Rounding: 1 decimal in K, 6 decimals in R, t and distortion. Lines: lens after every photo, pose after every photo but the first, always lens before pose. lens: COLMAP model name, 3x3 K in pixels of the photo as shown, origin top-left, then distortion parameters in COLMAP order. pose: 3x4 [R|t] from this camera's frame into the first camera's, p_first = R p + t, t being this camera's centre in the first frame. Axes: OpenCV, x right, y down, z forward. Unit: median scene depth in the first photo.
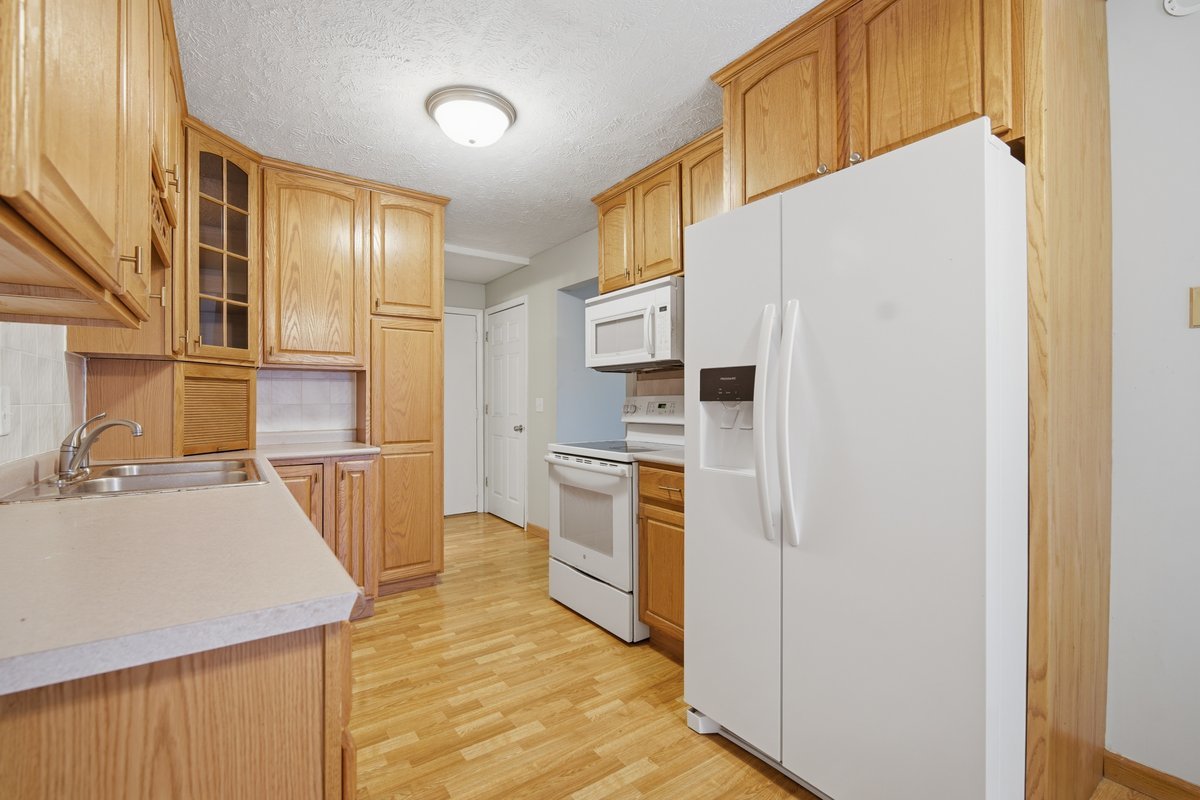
lens RADIAL K [[526.6, 0, 599.2], [0, 526.6, 399.6], [0, 0, 1]] dist [-0.009776, 0.000792]
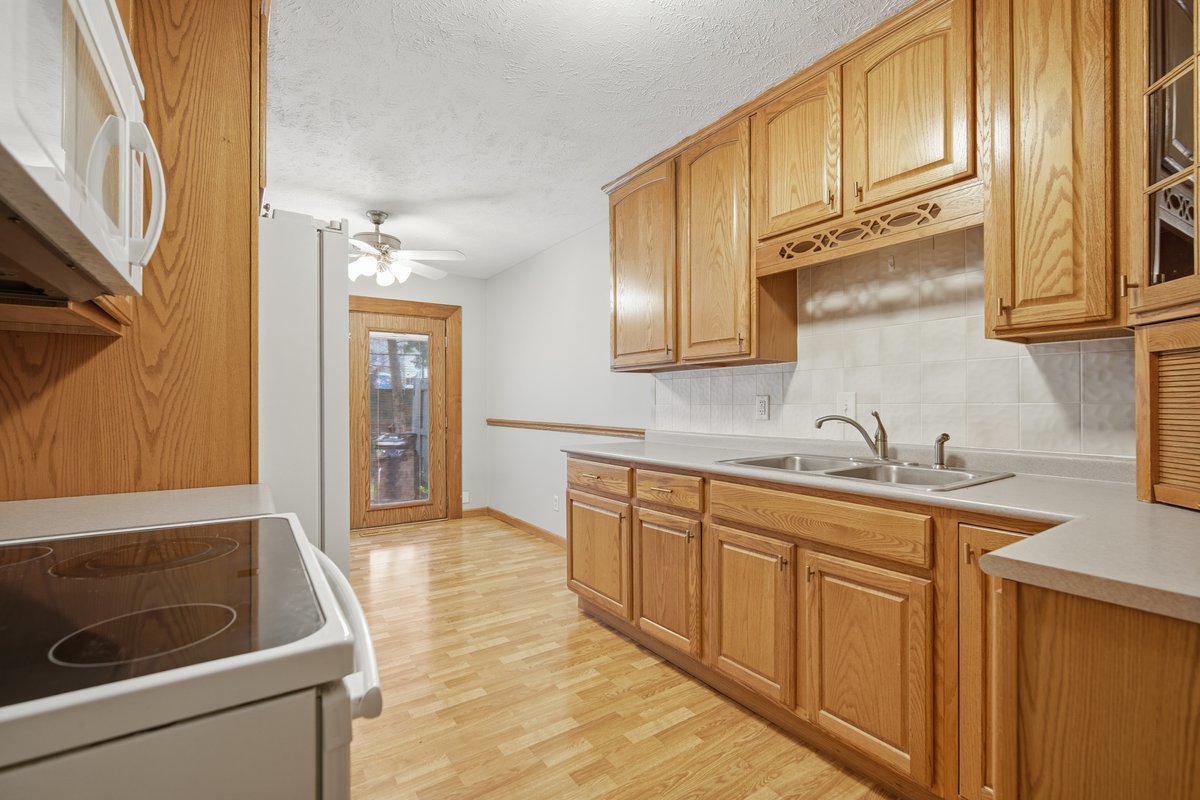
lens RADIAL K [[526.6, 0, 596.6], [0, 526.6, 403.8], [0, 0, 1]] dist [-0.009776, 0.000792]
pose [[-0.999806, 0.003664, 0.019351, -0.299064], [0.003566, 0.999981, -0.005085, 0.010926], [-0.019369, -0.005015, -0.999800, 1.928534]]
